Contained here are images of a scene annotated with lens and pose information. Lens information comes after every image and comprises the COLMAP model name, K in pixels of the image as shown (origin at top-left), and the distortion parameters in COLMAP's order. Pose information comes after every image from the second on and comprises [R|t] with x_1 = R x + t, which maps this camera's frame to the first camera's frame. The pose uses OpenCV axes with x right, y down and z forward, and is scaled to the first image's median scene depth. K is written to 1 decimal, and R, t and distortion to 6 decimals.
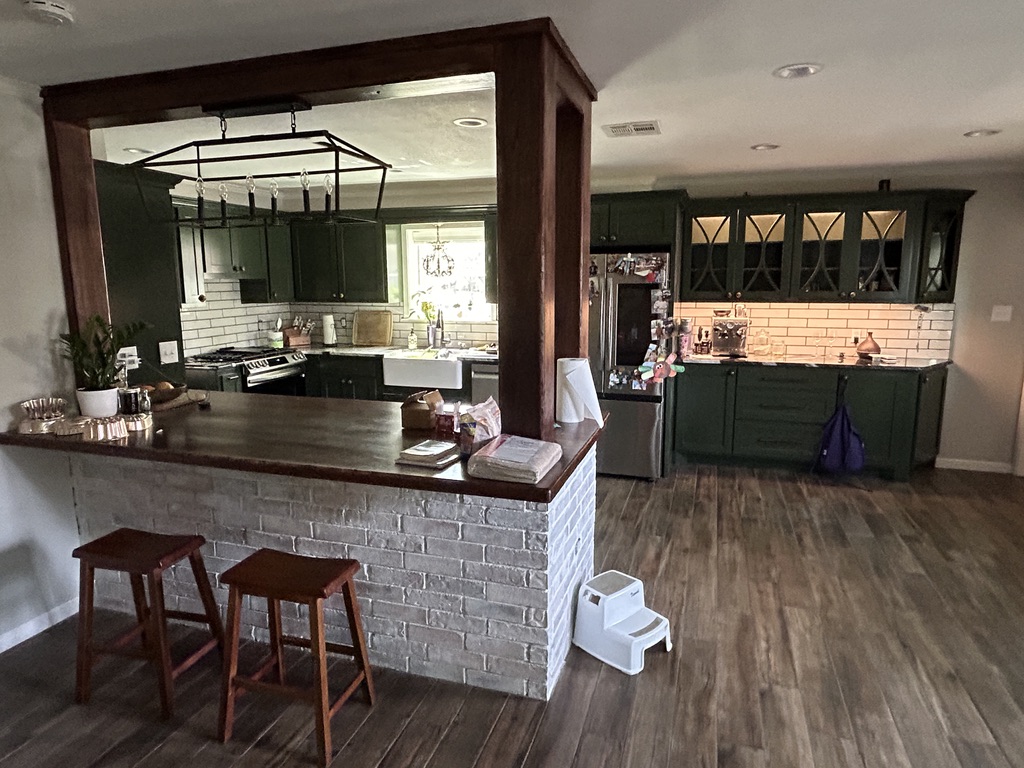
lens RADIAL K [[623.2, 0, 510.9], [0, 623.2, 380.0], [0, 0, 1]] dist [0.005069, -0.000987]
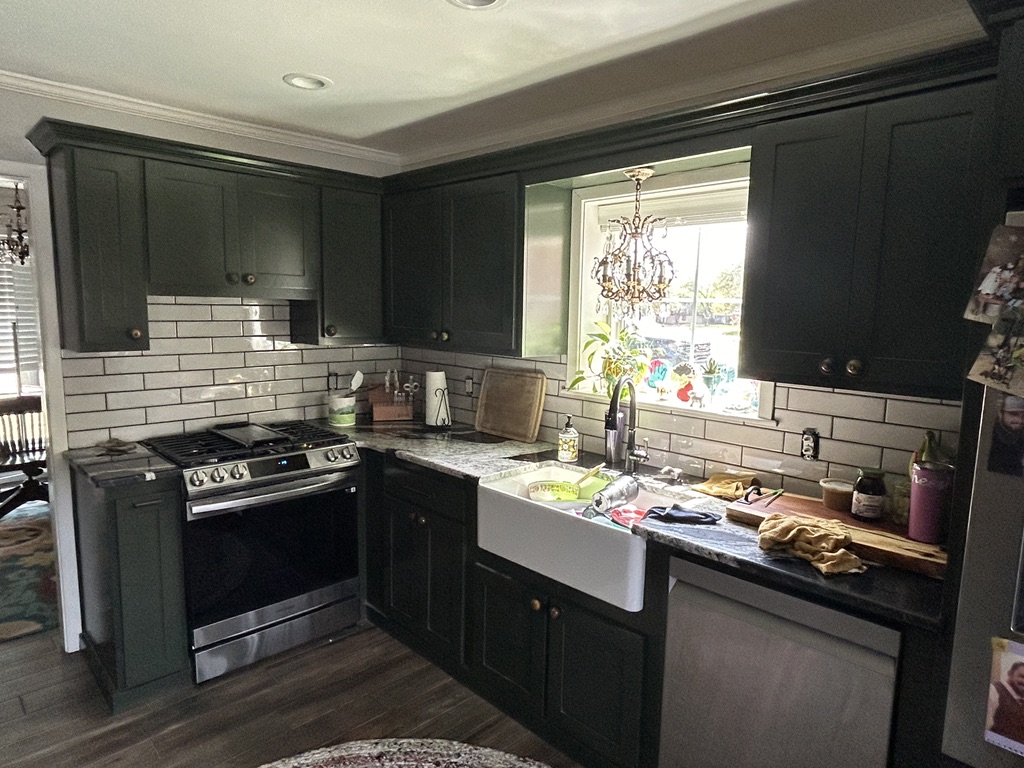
lens RADIAL K [[623.2, 0, 511.9], [0, 623.2, 380.8], [0, 0, 1]] dist [0.005069, -0.000987]
pose [[0.889826, 0.075803, -0.449960, 0.006373], [-0.099058, 0.994679, -0.028324, -0.109456], [0.445418, 0.069775, 0.892600, 0.695123]]
